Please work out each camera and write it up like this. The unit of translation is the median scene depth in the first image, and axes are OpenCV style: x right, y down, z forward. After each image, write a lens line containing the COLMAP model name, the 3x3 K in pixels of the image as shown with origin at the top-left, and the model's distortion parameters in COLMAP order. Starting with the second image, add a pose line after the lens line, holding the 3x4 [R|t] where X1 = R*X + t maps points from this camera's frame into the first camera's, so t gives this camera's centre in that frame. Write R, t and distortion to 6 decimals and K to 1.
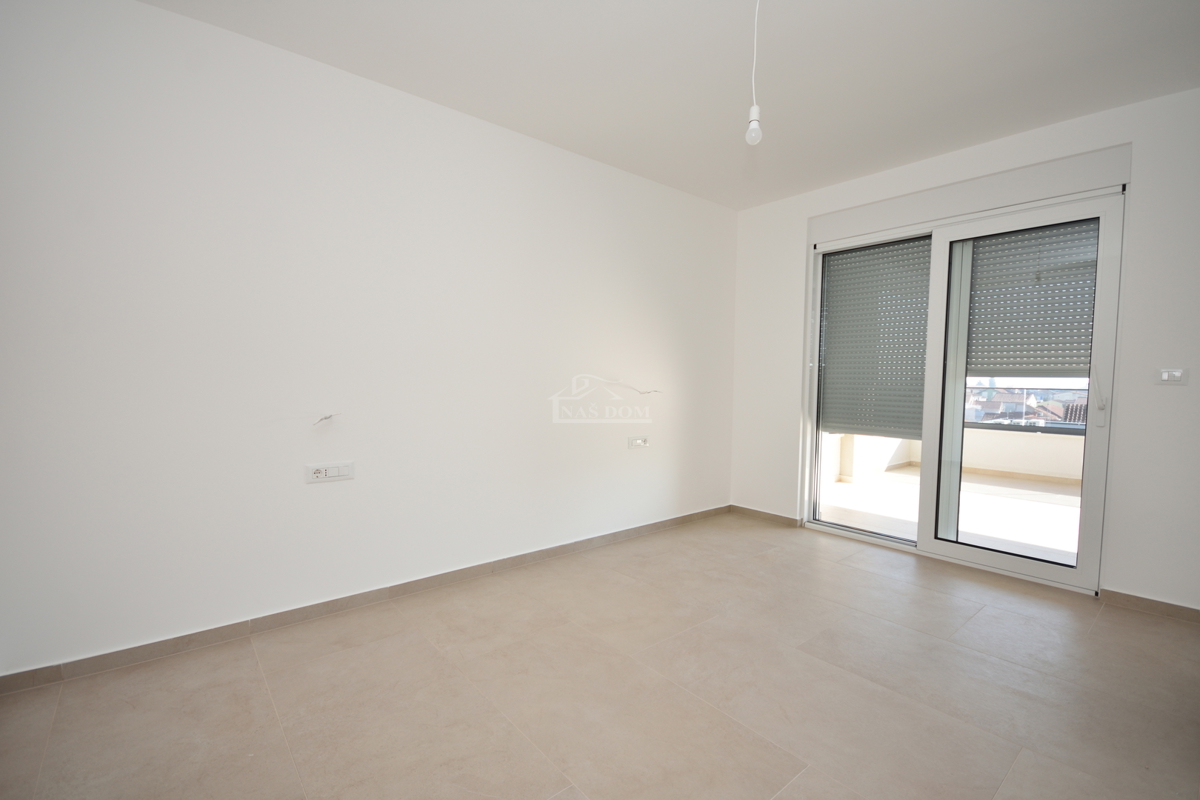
lens RADIAL K [[526.9, 0, 603.3], [0, 526.9, 412.4], [0, 0, 1]] dist [0.000126, -0.000900]
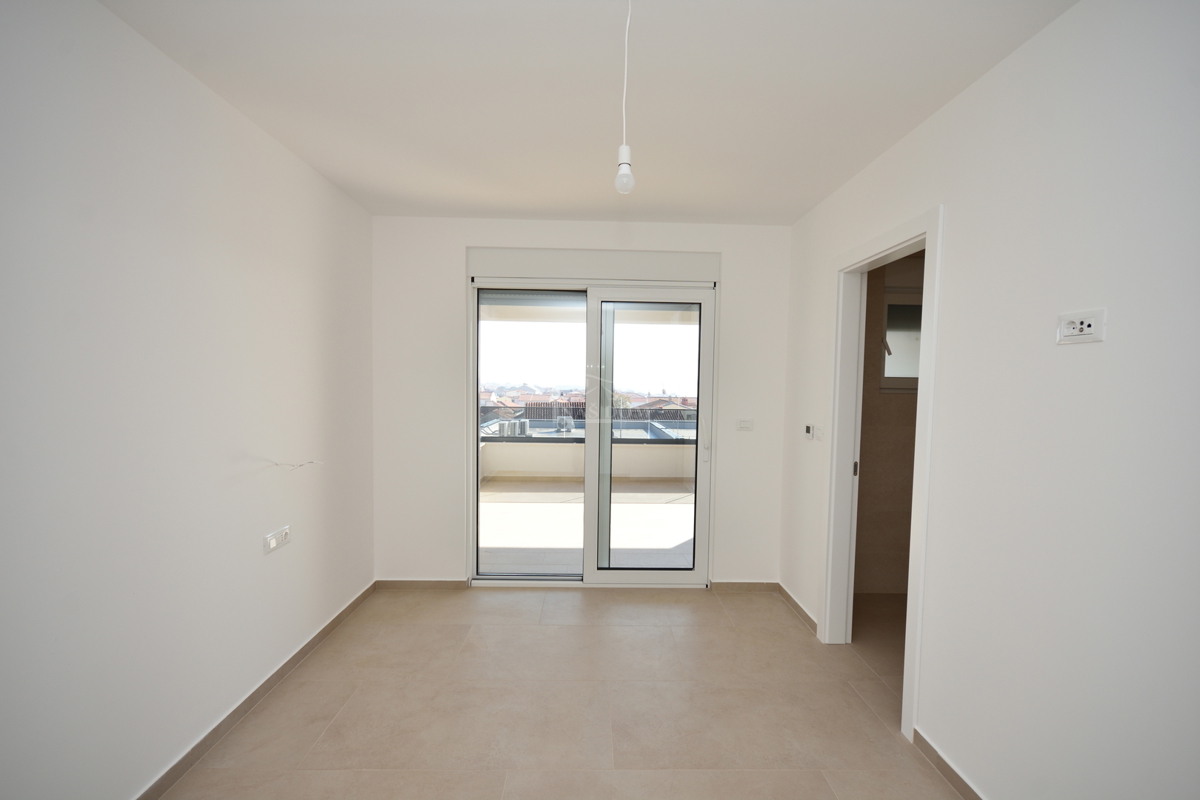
lens RADIAL K [[526.9, 0, 603.3], [0, 526.9, 412.4], [0, 0, 1]] dist [0.000126, -0.000900]
pose [[0.625549, -0.043476, 0.778973, -0.201034], [0.042504, 0.998862, 0.021615, -0.109882], [-0.779026, 0.019588, 0.626685, 0.295126]]
